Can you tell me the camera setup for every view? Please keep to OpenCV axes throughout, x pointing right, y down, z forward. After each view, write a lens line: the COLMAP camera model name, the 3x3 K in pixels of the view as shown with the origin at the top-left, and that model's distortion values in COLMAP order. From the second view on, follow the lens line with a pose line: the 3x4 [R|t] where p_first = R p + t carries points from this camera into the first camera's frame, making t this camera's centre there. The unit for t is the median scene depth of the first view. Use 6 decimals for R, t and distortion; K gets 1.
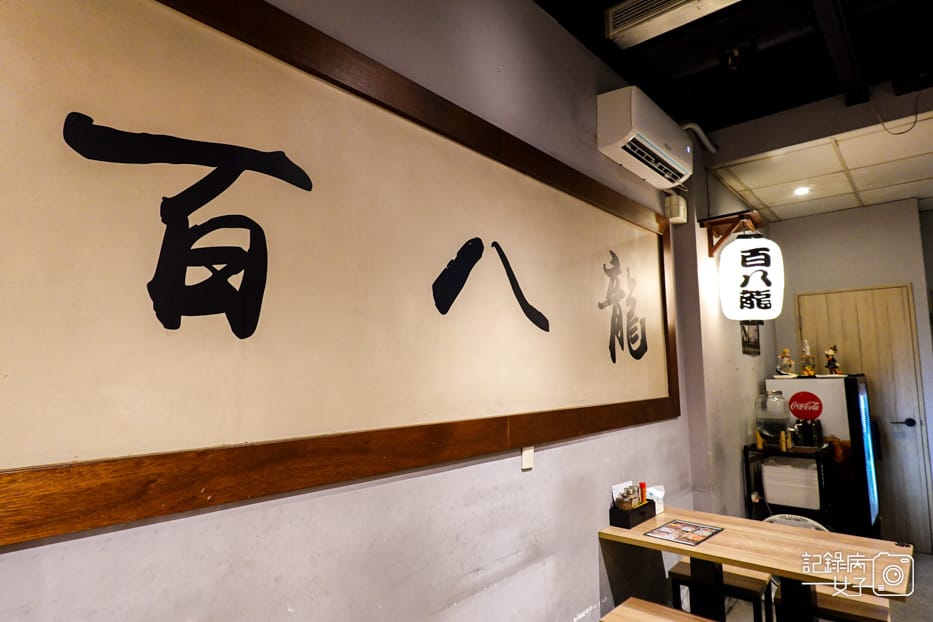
lens RADIAL K [[524.9, 0, 464.2], [0, 524.9, 319.6], [0, 0, 1]] dist [0.017530, -0.015268]
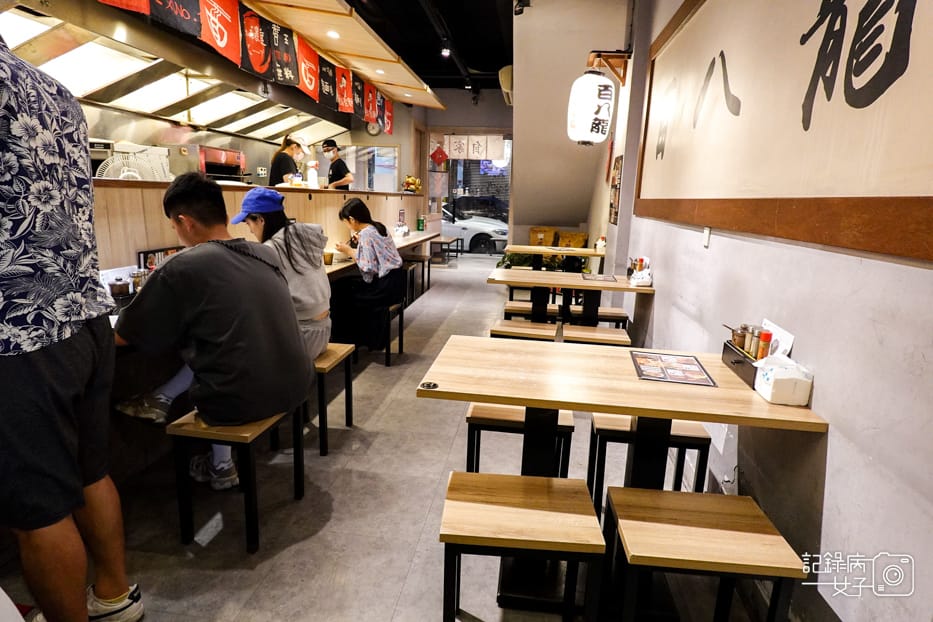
lens RADIAL K [[537.2, 0, 466.5], [0, 537.2, 311.0], [0, 0, 1]] dist [0.000919, 0.000227]
pose [[-0.826078, 0.097161, -0.555117, 0.766536], [0.028627, 0.990989, 0.130849, 0.155479], [0.562828, 0.092200, -0.821415, 1.044160]]
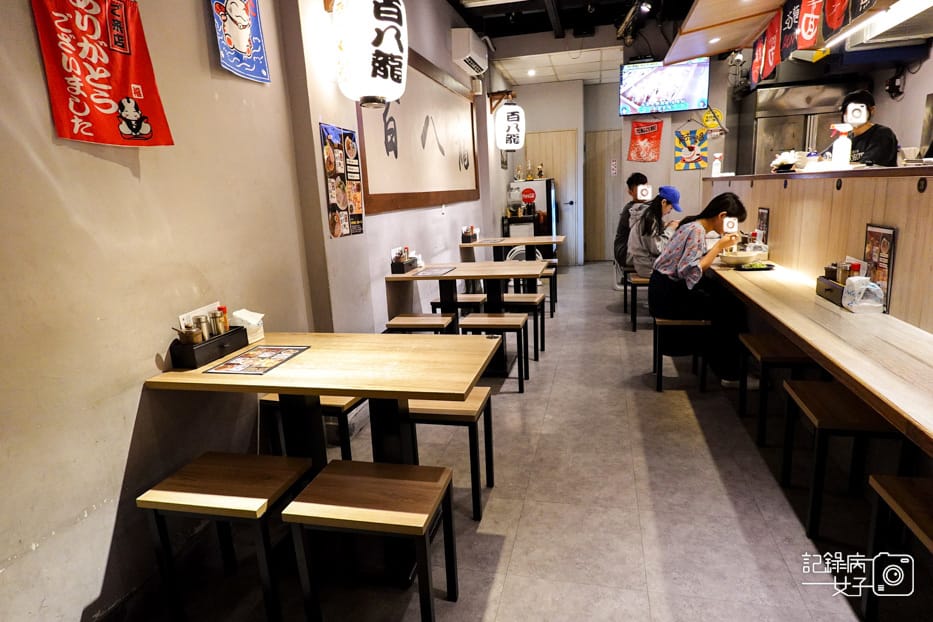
lens RADIAL K [[537.2, 0, 466.5], [0, 537.2, 311.0], [0, 0, 1]] dist [0.000919, 0.000227]
pose [[0.880651, -0.135078, 0.454102, -0.610581], [-0.007675, 0.954299, 0.298754, -0.022262], [-0.473704, -0.266583, 0.839368, -0.795140]]
